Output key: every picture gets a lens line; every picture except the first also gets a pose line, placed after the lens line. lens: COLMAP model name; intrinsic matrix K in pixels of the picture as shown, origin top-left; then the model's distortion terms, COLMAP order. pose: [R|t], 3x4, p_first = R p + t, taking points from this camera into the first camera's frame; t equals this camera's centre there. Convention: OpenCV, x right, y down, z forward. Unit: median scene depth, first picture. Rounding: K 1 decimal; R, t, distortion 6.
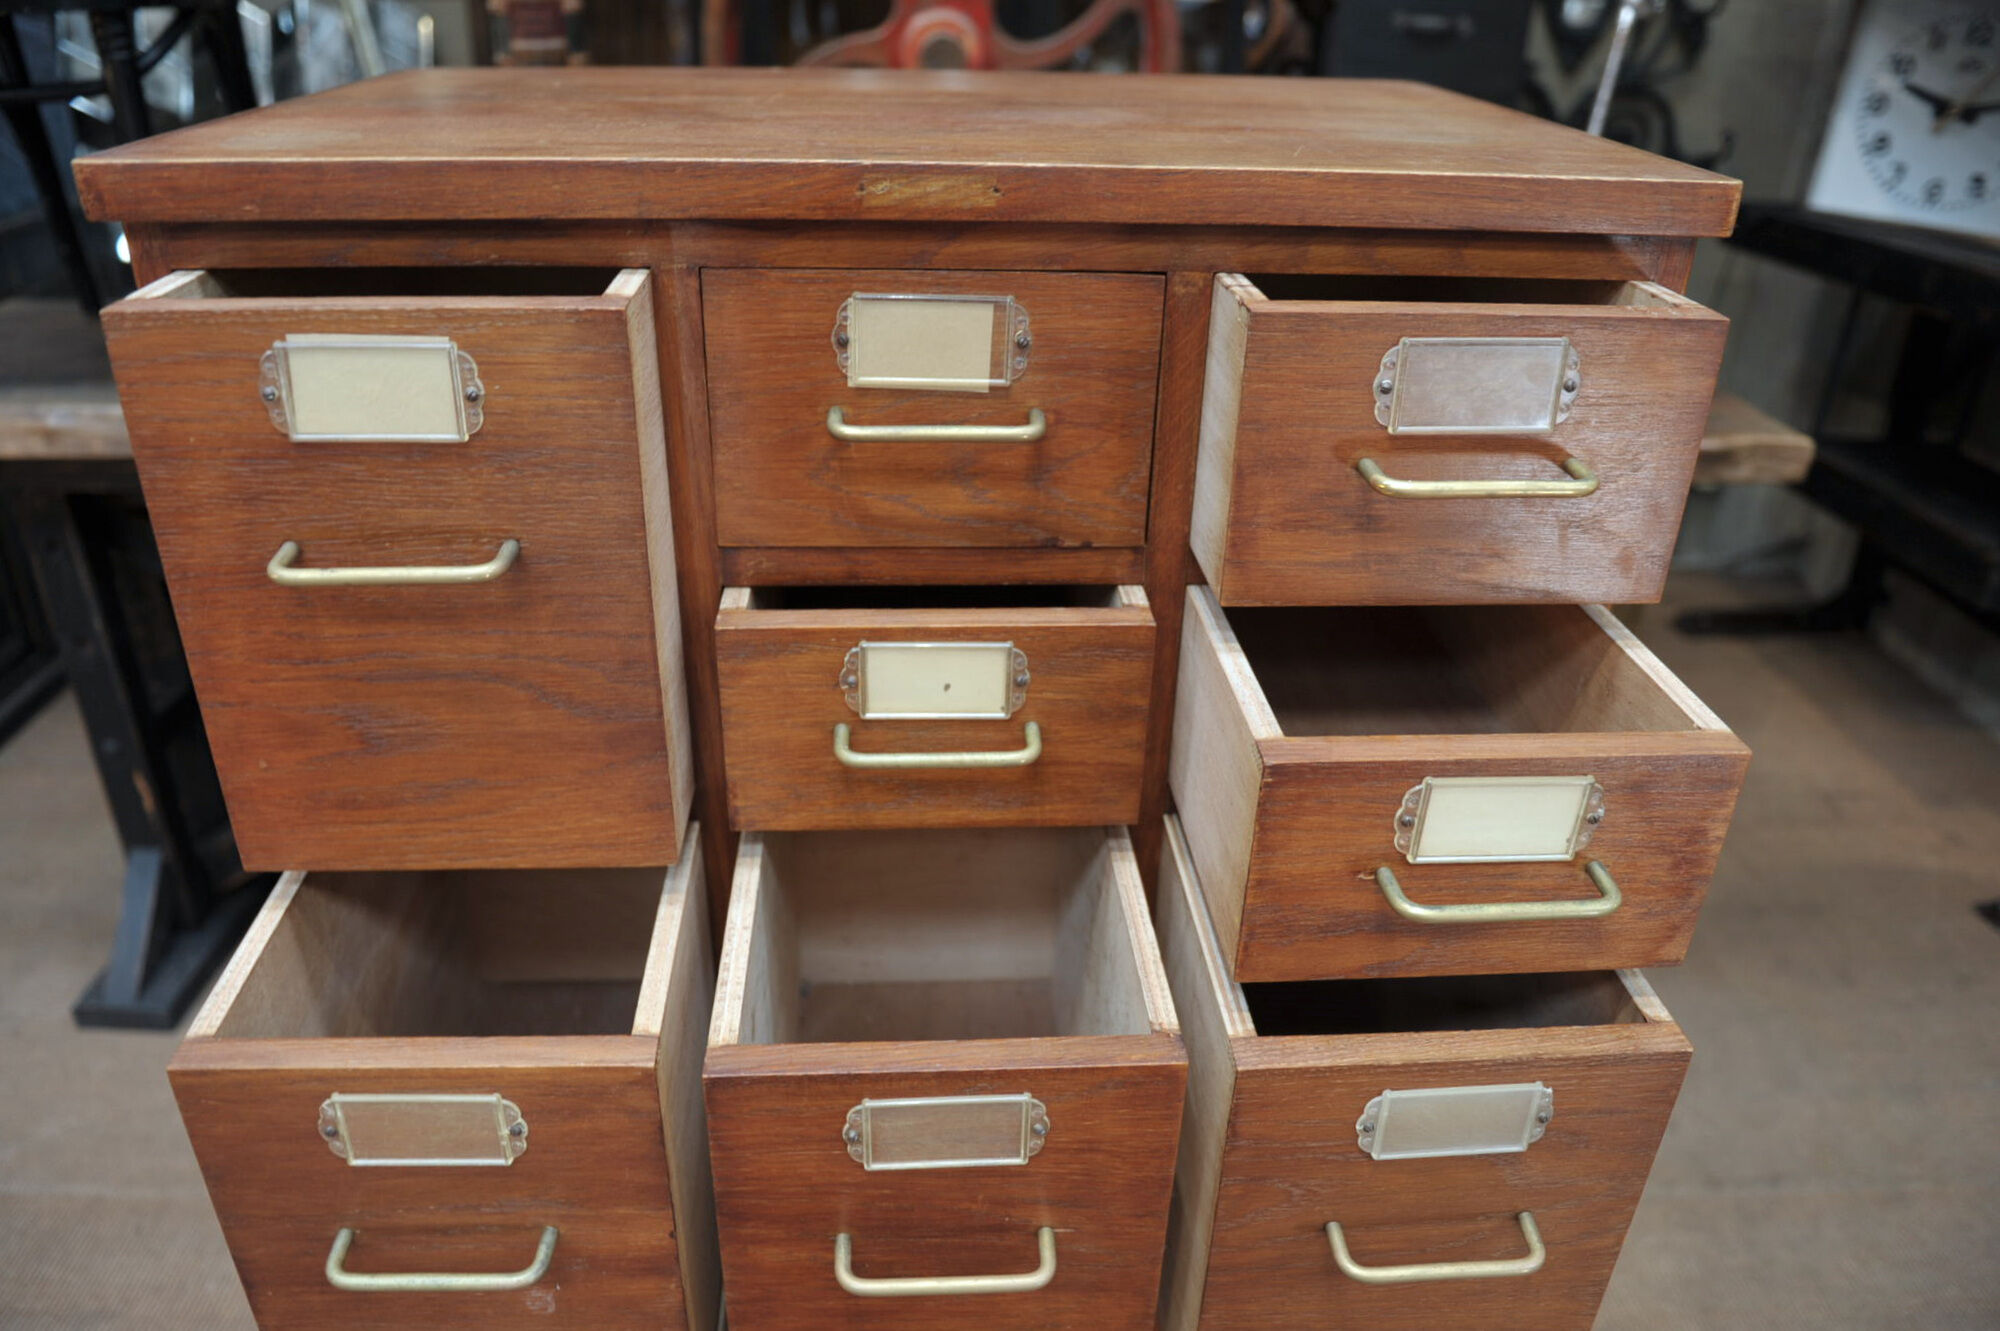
lens RADIAL K [[1394.3, 0, 998.0], [0, 1394.3, 662.6], [0, 0, 1]] dist [-0.041545, -0.007503]
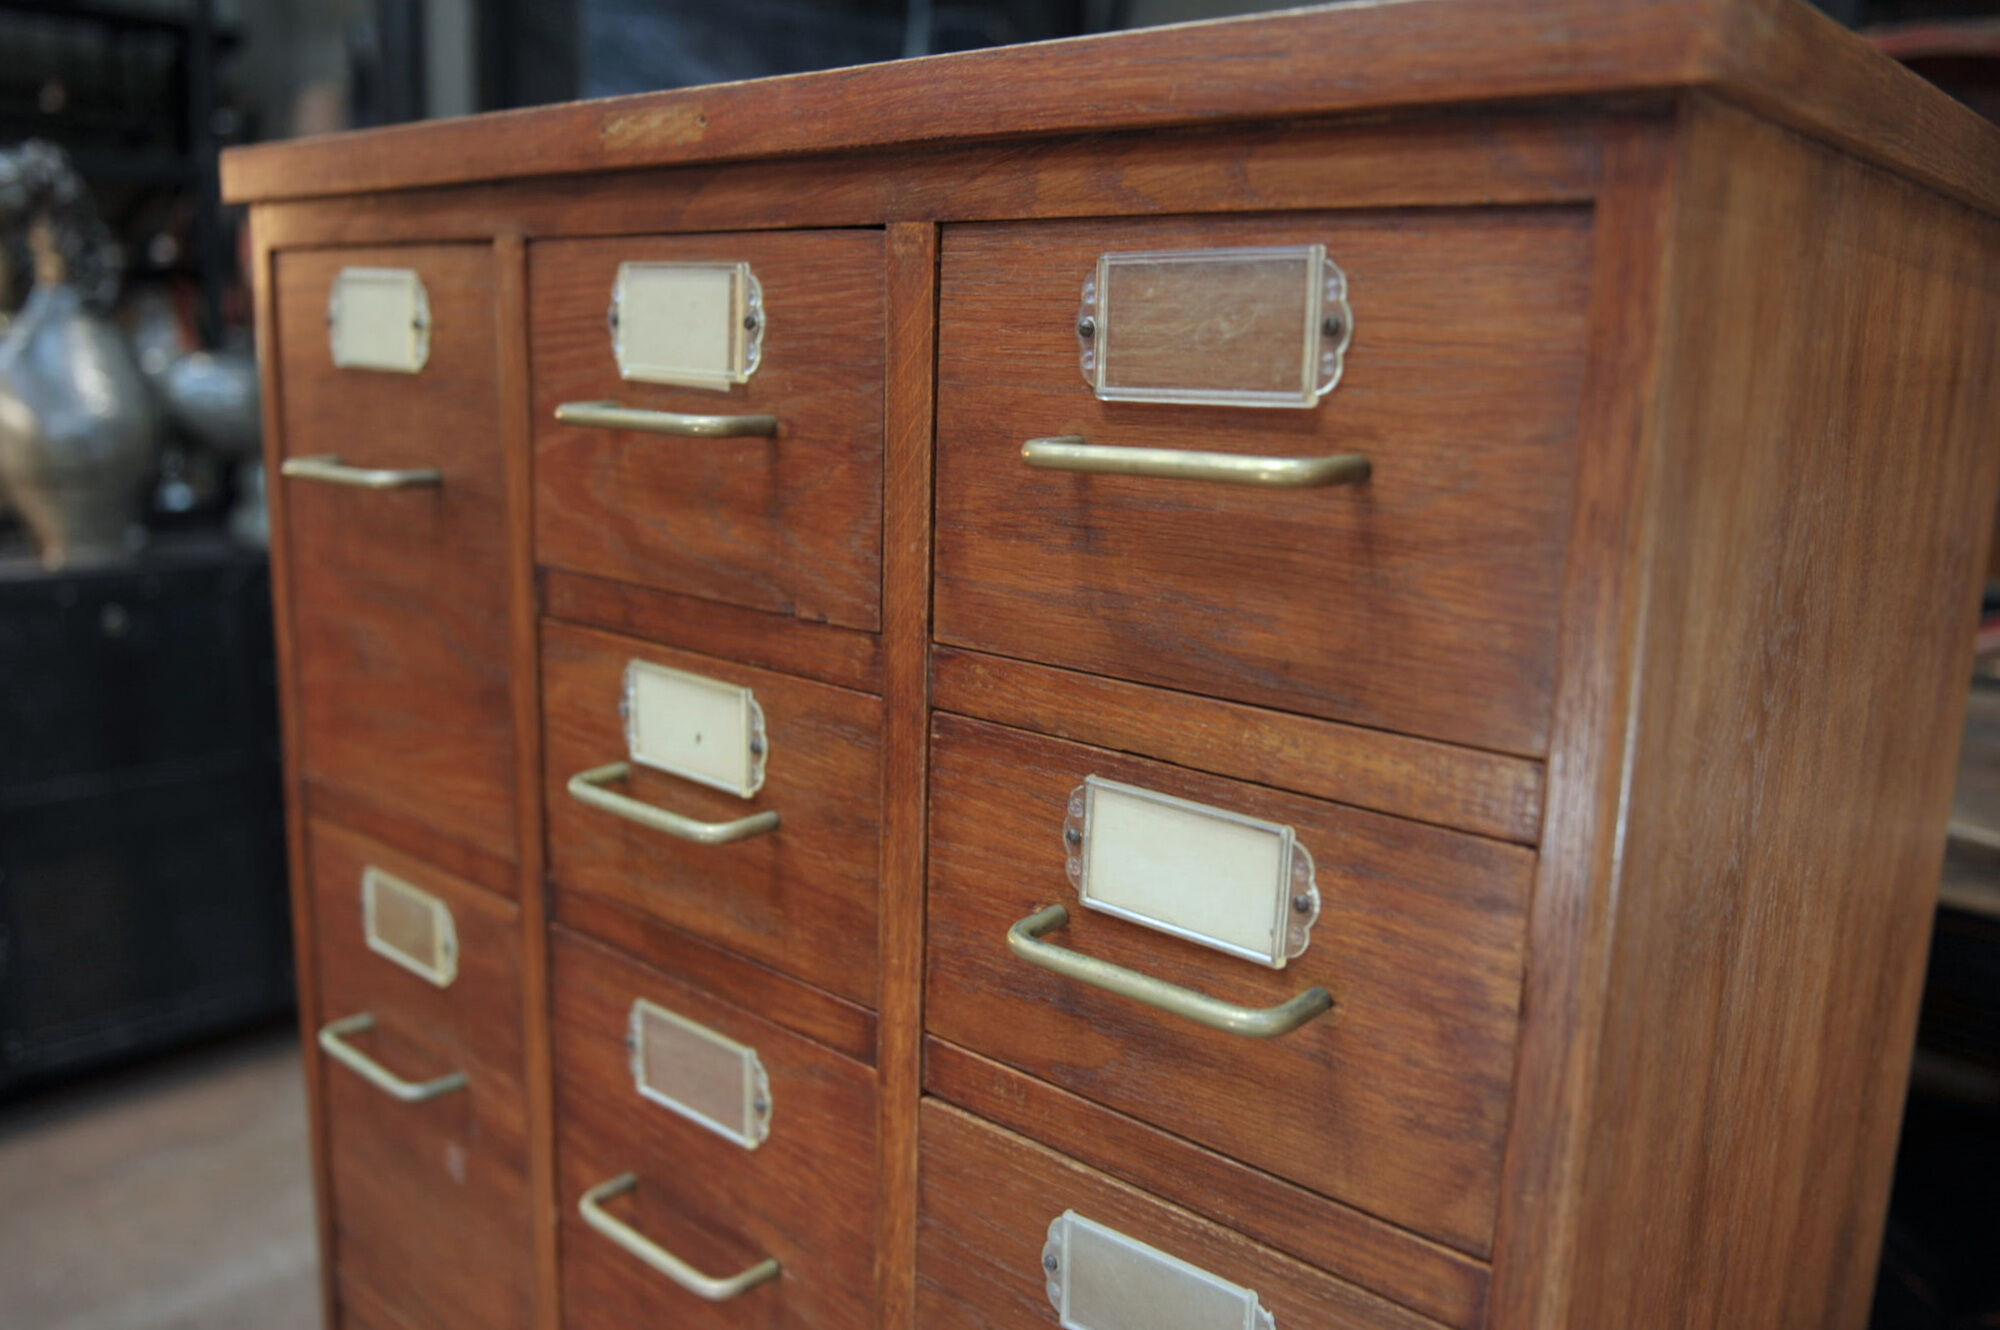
lens RADIAL K [[1544.6, 0, 1039.7], [0, 1544.6, 651.7], [0, 0, 1]] dist [-0.029579, 0.007659]
pose [[0.722615, 0.133169, -0.678302, 0.725608], [-0.328944, 0.929287, -0.167990, 0.028736], [0.607966, 0.344516, 0.715322, 0.544453]]
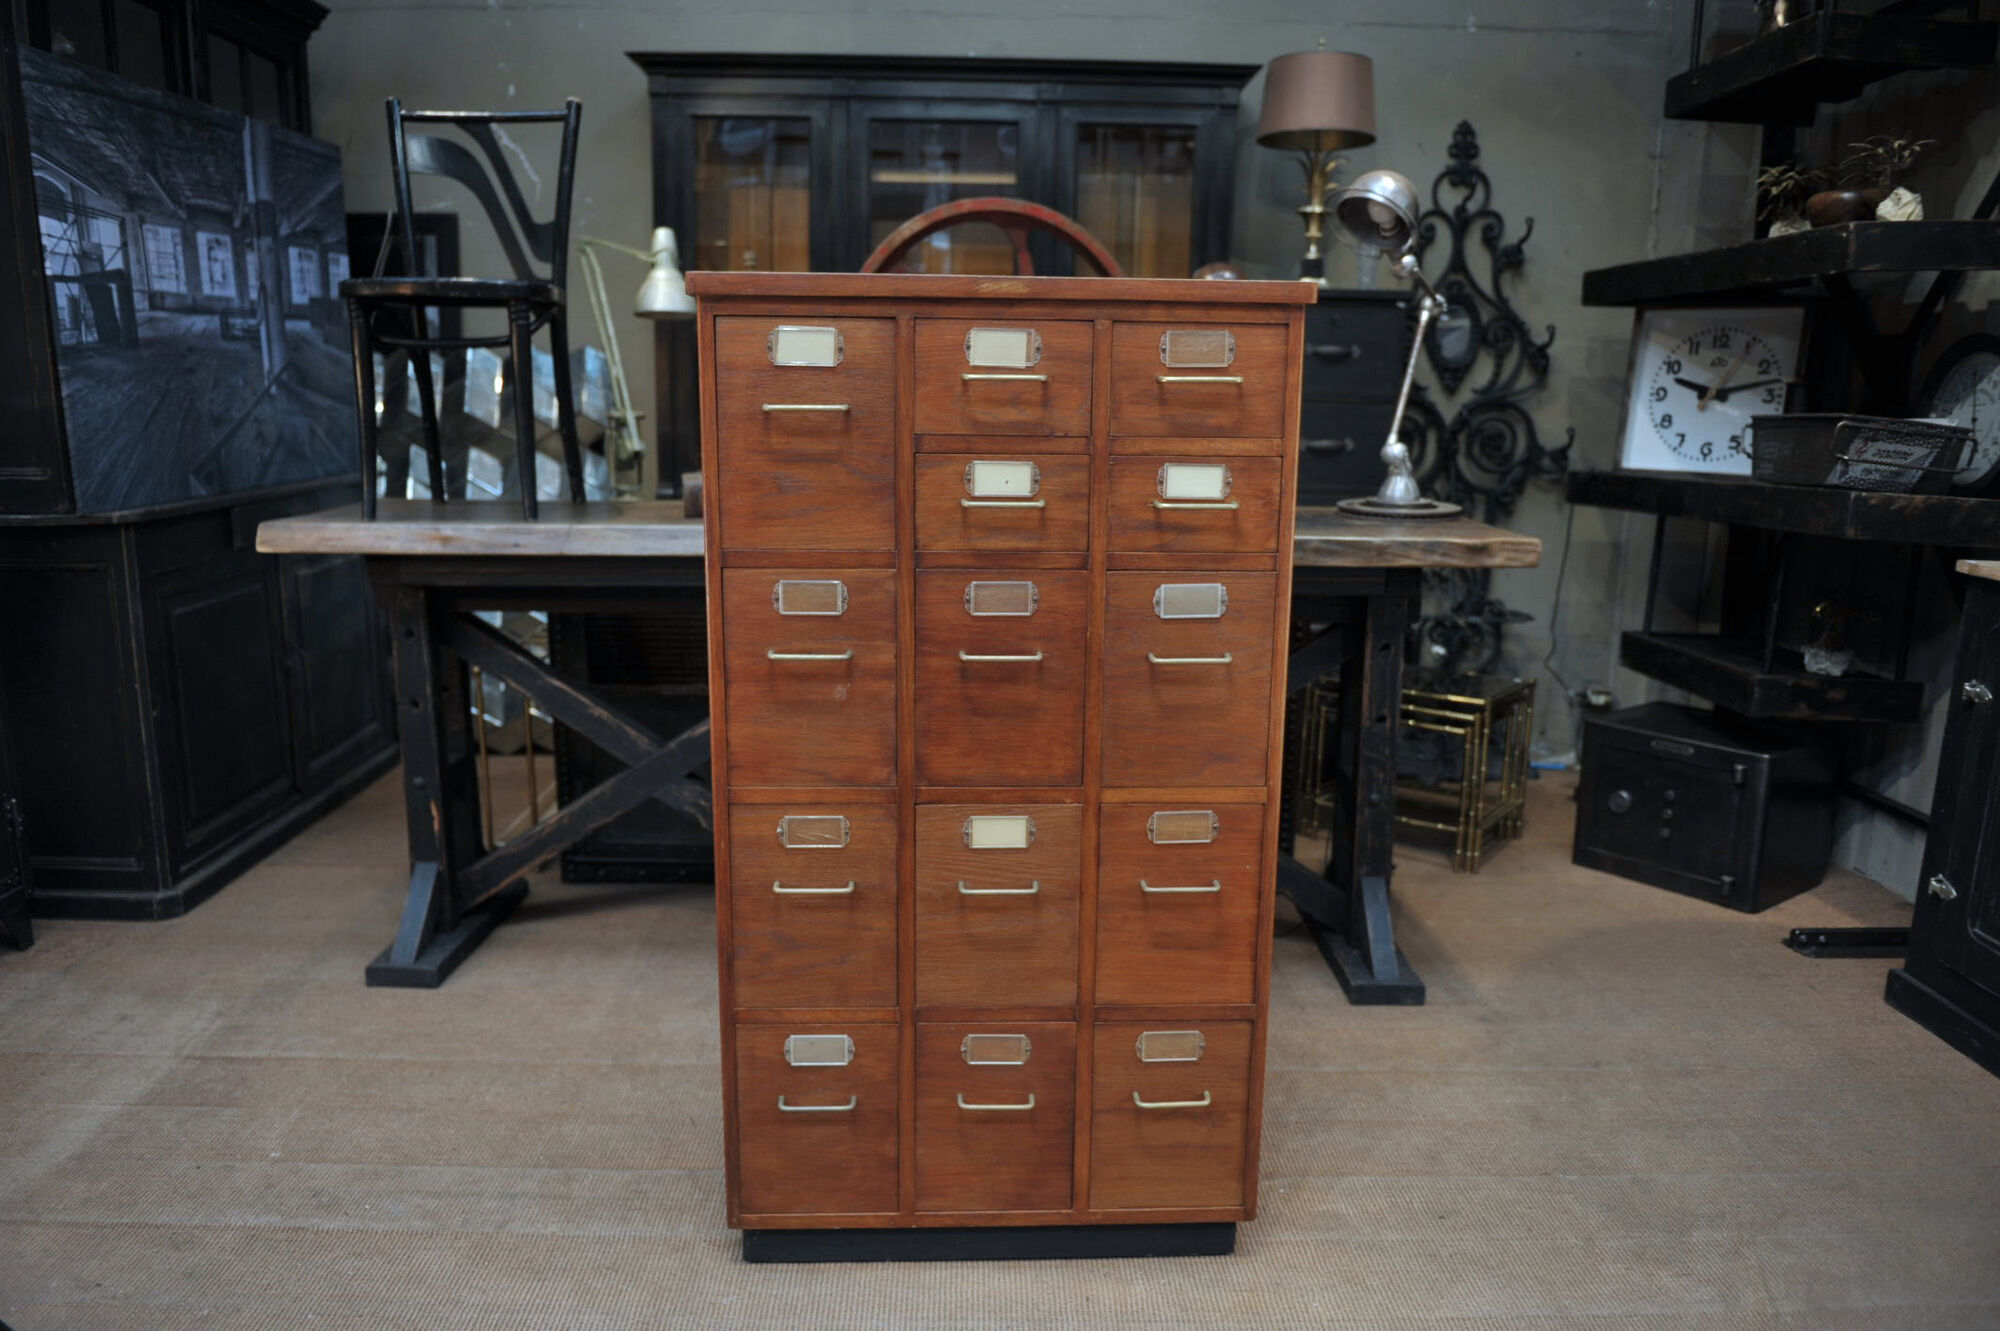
lens RADIAL K [[1394.3, 0, 1002.1], [0, 1394.3, 668.6], [0, 0, 1]] dist [-0.041545, -0.007503]
pose [[0.999802, -0.007136, -0.018551, -0.006068], [0.001954, 0.964090, -0.265570, 1.004186], [0.019780, 0.265481, 0.963913, -1.289786]]
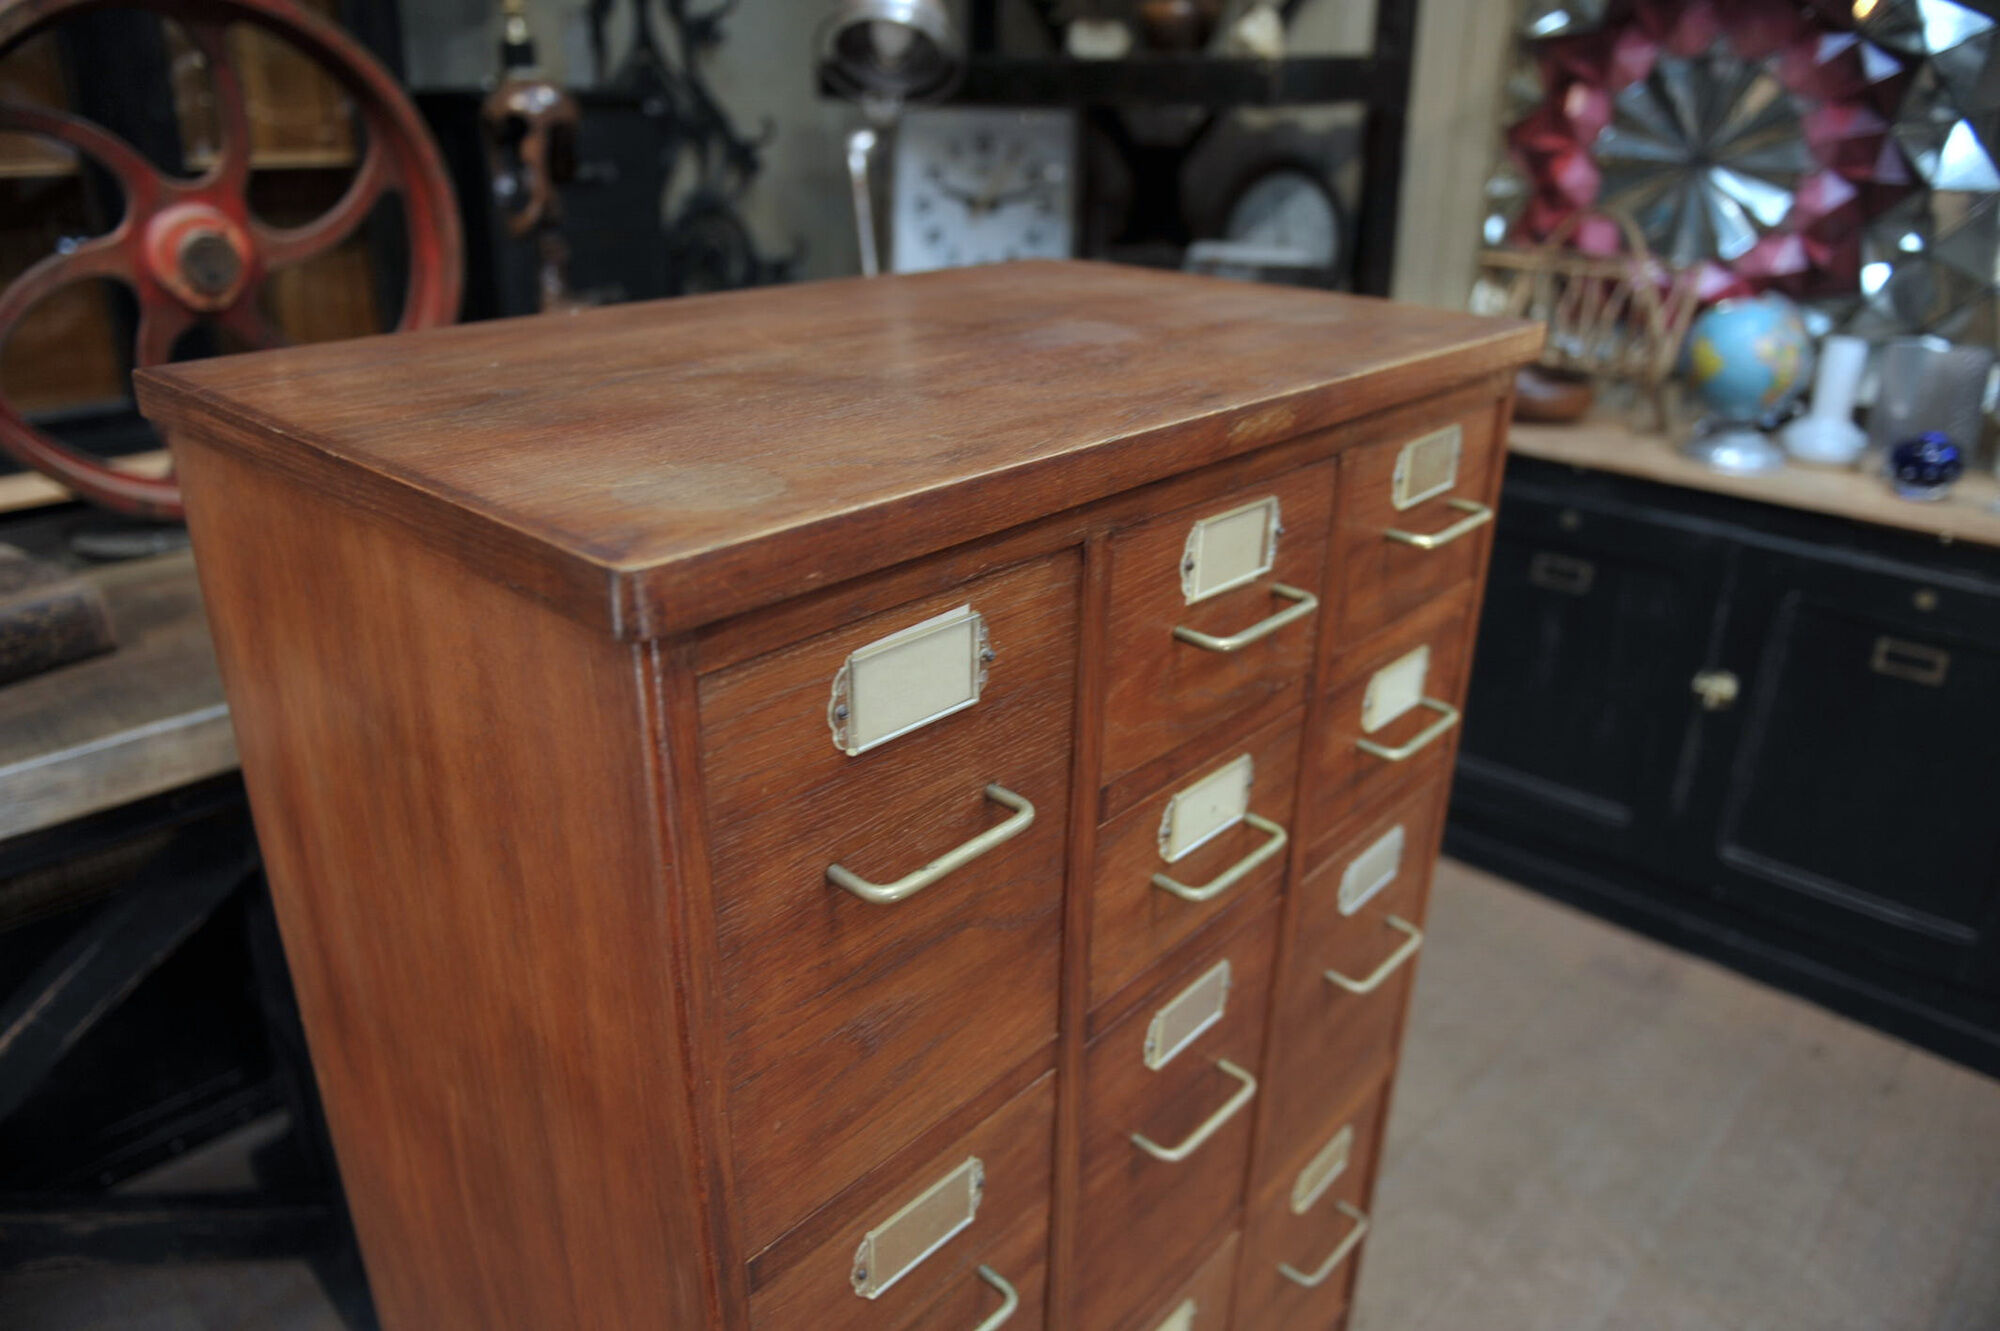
lens RADIAL K [[1339.4, 0, 972.9], [0, 1339.4, 652.4], [0, 0, 1]] dist [-0.048246, -0.001250]
pose [[0.727383, -0.276575, 0.628029, -0.896713], [0.314640, 0.947733, 0.052953, -0.271287], [-0.609849, 0.159086, 0.776386, 0.293833]]
